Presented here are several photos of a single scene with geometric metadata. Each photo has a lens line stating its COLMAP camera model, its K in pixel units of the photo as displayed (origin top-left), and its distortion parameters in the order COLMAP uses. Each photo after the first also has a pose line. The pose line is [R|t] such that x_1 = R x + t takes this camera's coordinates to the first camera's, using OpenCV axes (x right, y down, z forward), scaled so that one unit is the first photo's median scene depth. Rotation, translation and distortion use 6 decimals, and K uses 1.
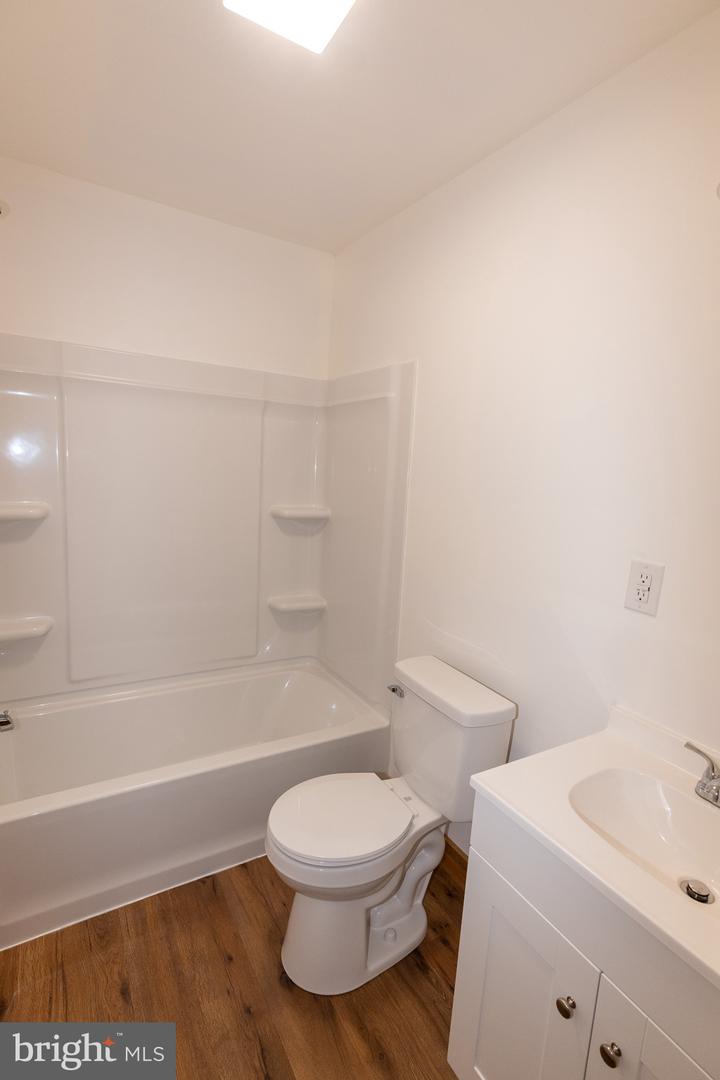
lens RADIAL K [[522.4, 0, 363.8], [0, 522.4, 540.1], [0, 0, 1]] dist [0.005669, 0.003144]
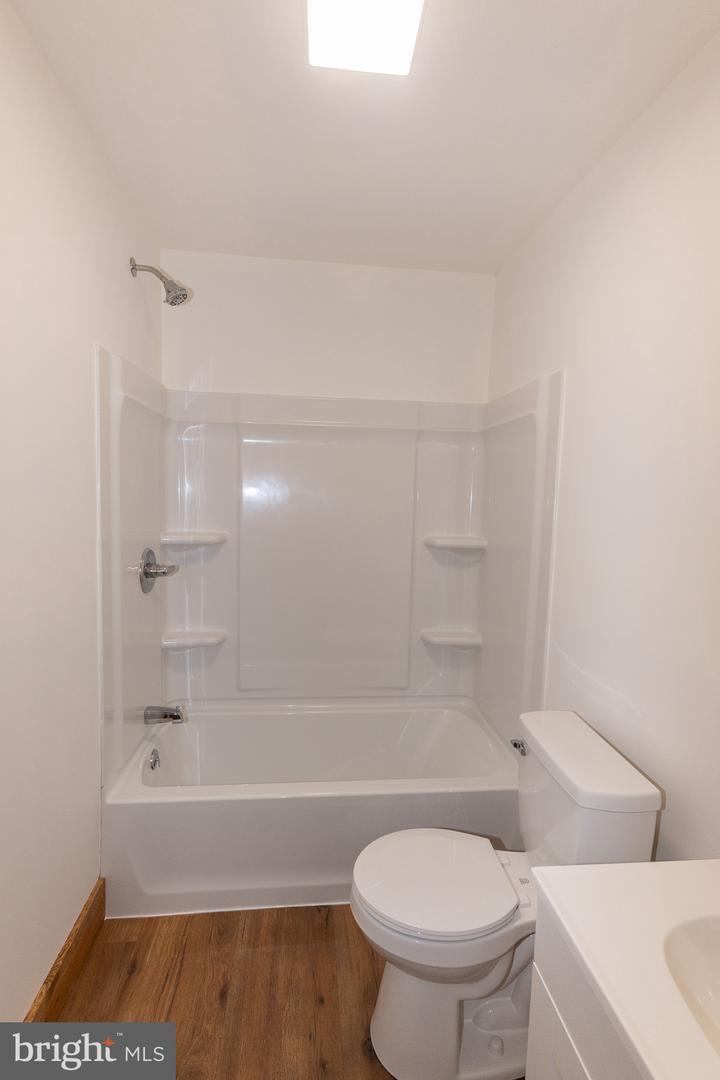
lens RADIAL K [[522.4, 0, 359.7], [0, 522.4, 539.8], [0, 0, 1]] dist [0.005669, 0.003144]
pose [[0.907428, 0.007136, -0.420147, 0.184498], [-0.033886, 0.997842, -0.056239, 0.004903], [0.418839, 0.065270, 0.905712, 0.089511]]
